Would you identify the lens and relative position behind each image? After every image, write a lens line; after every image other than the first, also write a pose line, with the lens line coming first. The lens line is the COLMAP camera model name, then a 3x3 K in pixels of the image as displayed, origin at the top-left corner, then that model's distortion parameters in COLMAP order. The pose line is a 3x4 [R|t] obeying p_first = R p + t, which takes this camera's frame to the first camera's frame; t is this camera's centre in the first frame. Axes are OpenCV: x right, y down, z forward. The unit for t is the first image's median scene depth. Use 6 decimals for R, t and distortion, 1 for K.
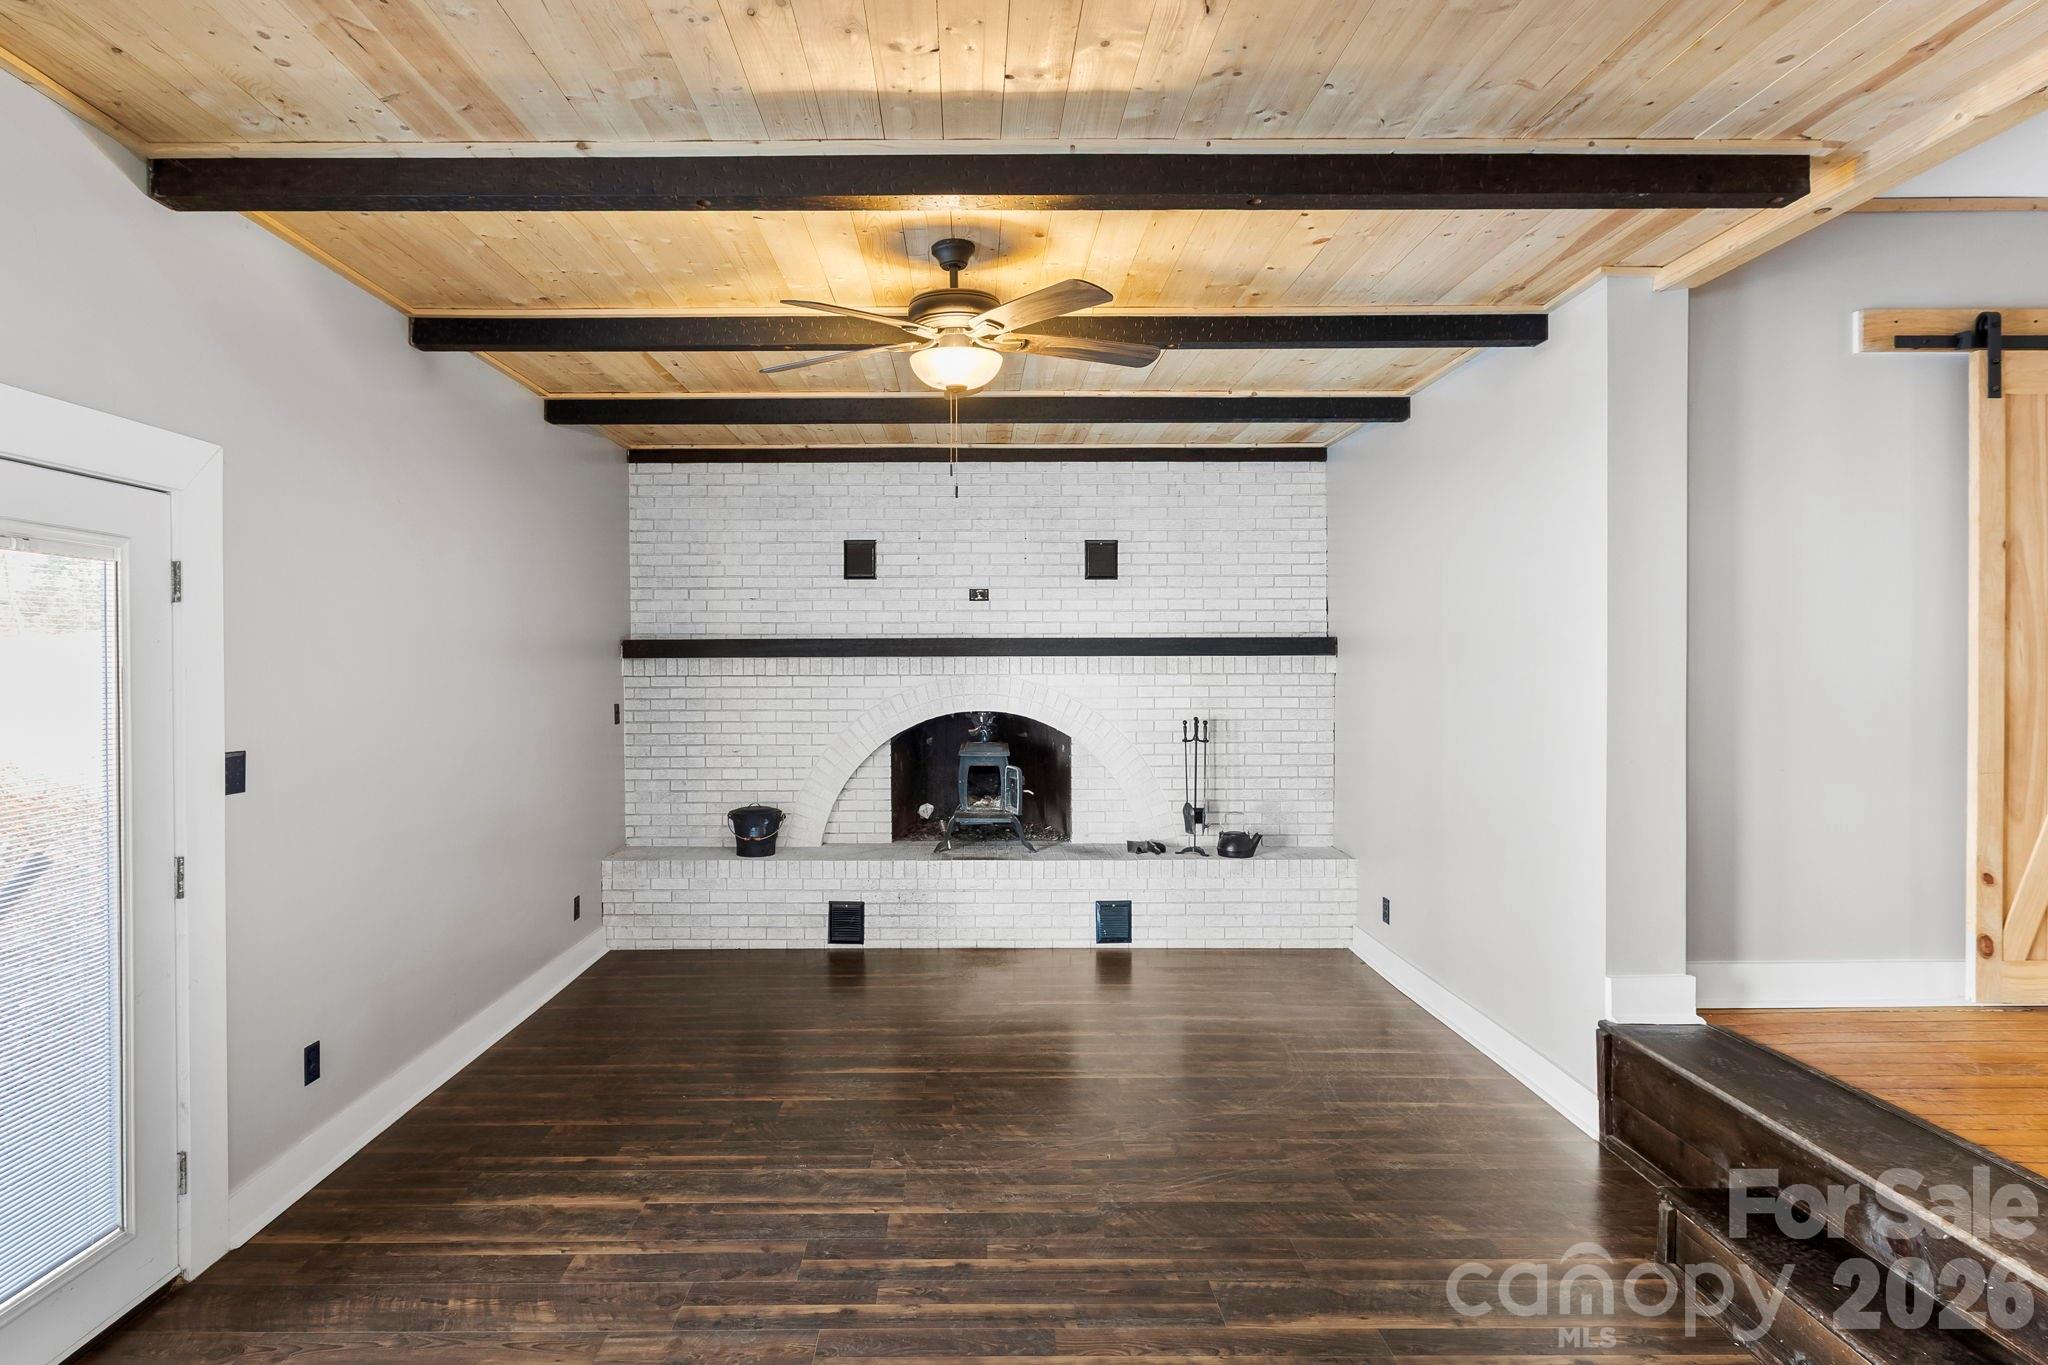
lens RADIAL K [[1068.9, 0, 969.5], [0, 1068.9, 660.9], [0, 0, 1]] dist [-0.002941, 0.003122]
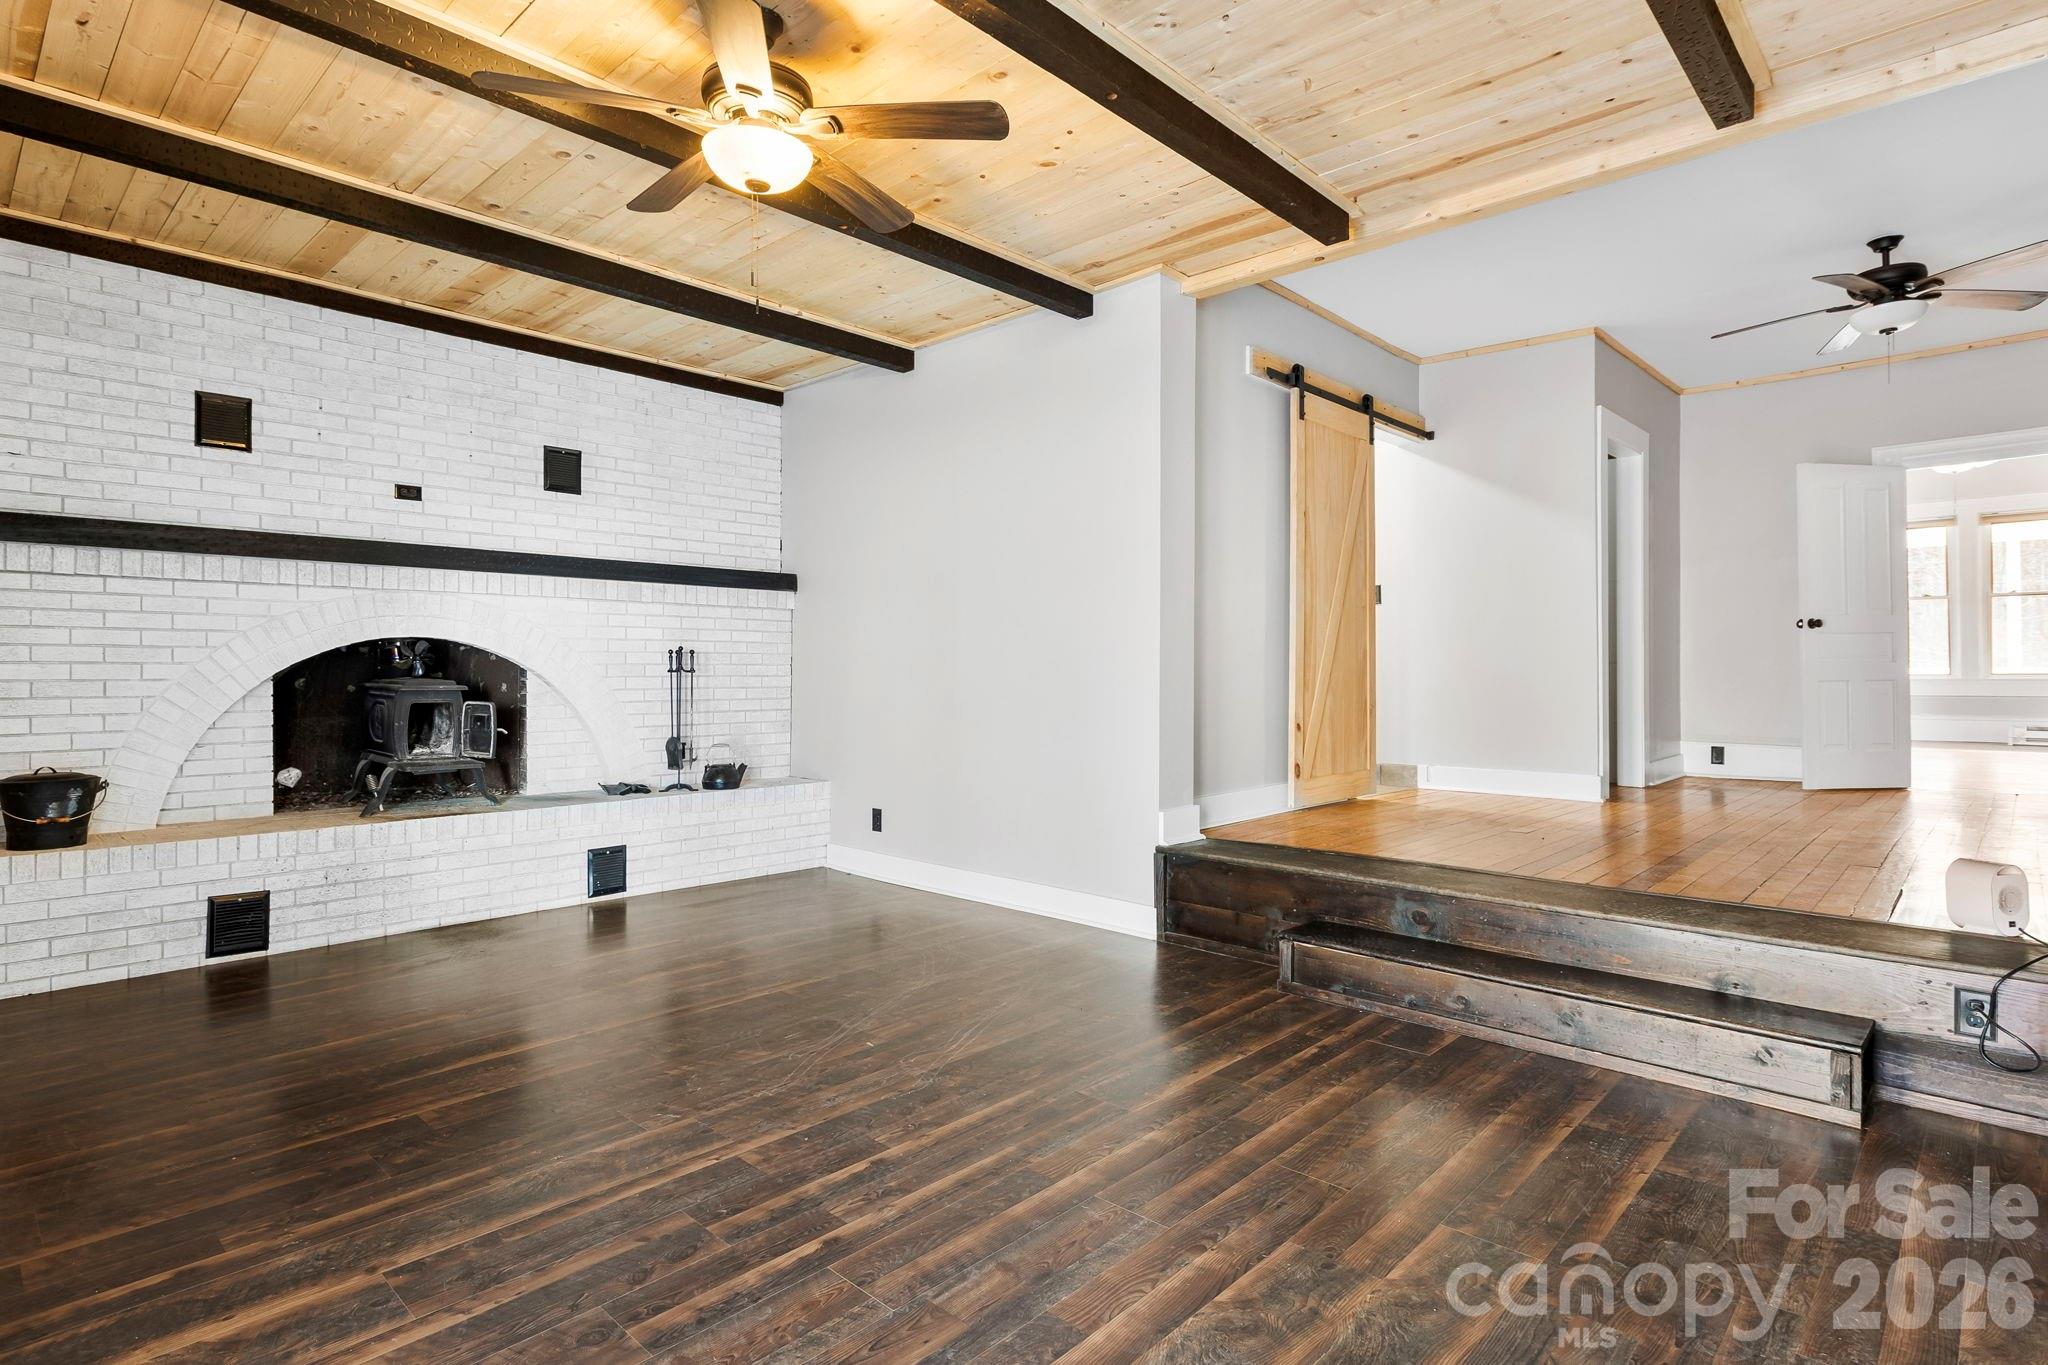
lens RADIAL K [[1045.2, 0, 1012.3], [0, 1045.2, 664.4], [0, 0, 1]] dist [-0.002130, 0.001835]
pose [[0.690131, 0.007981, 0.723640, -0.264271], [-0.005553, 0.999968, -0.005732, 0.074210], [-0.723663, -0.000063, 0.690153, 0.151193]]
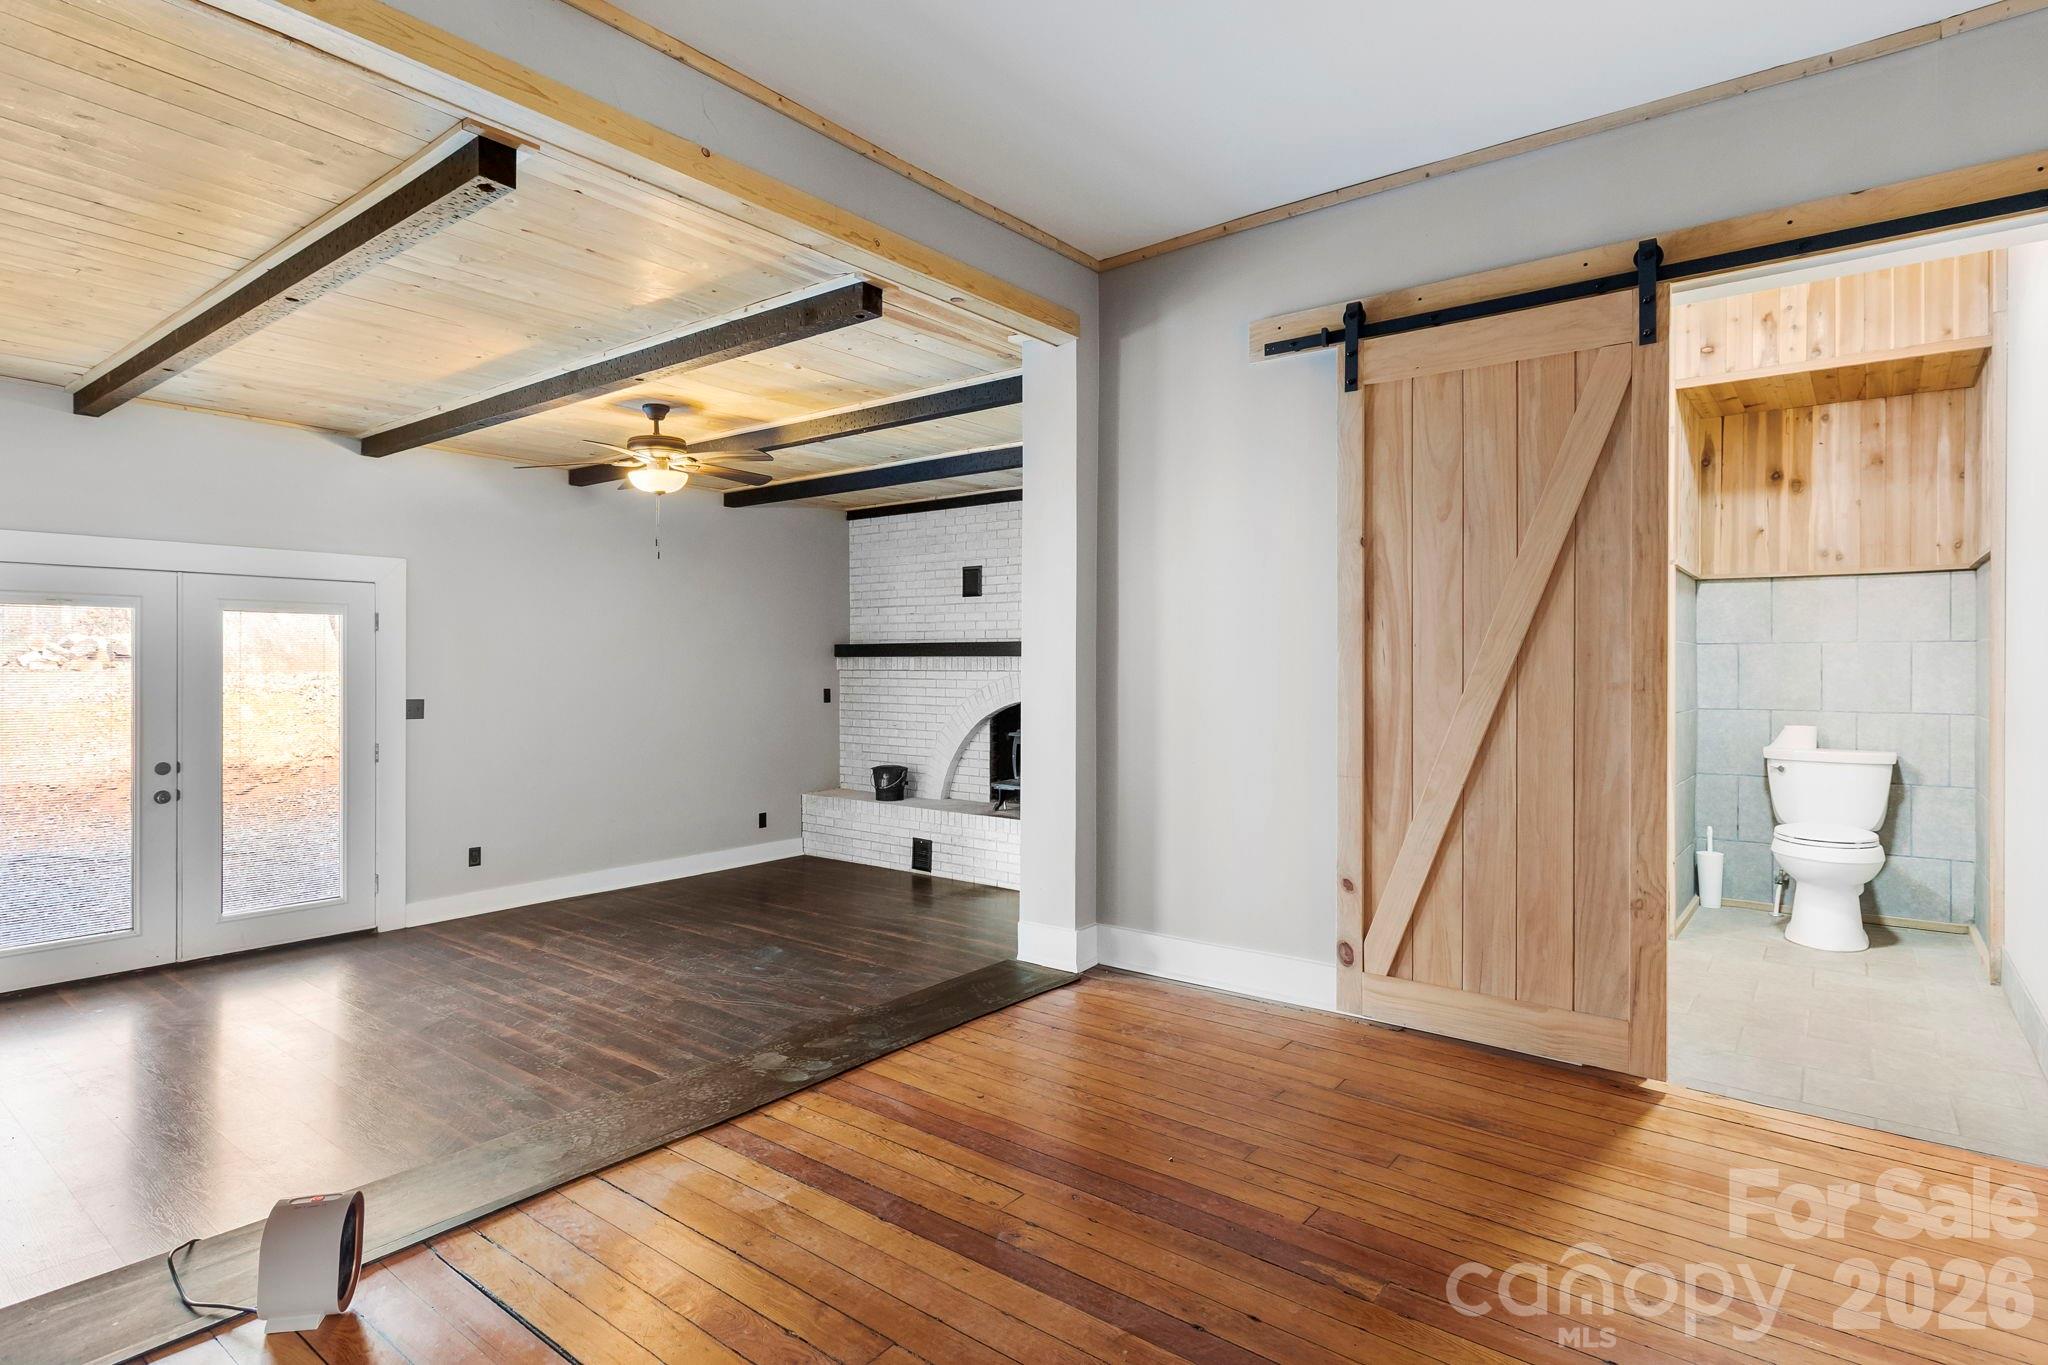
lens RADIAL K [[1045.2, 0, 1019.3], [0, 1045.2, 661.1], [0, 0, 1]] dist [-0.002130, 0.001835]
pose [[0.791197, 0.004147, -0.611547, 0.781918], [-0.004254, 0.999990, 0.001277, -0.000204], [0.611547, 0.001592, 0.791207, 0.037738]]
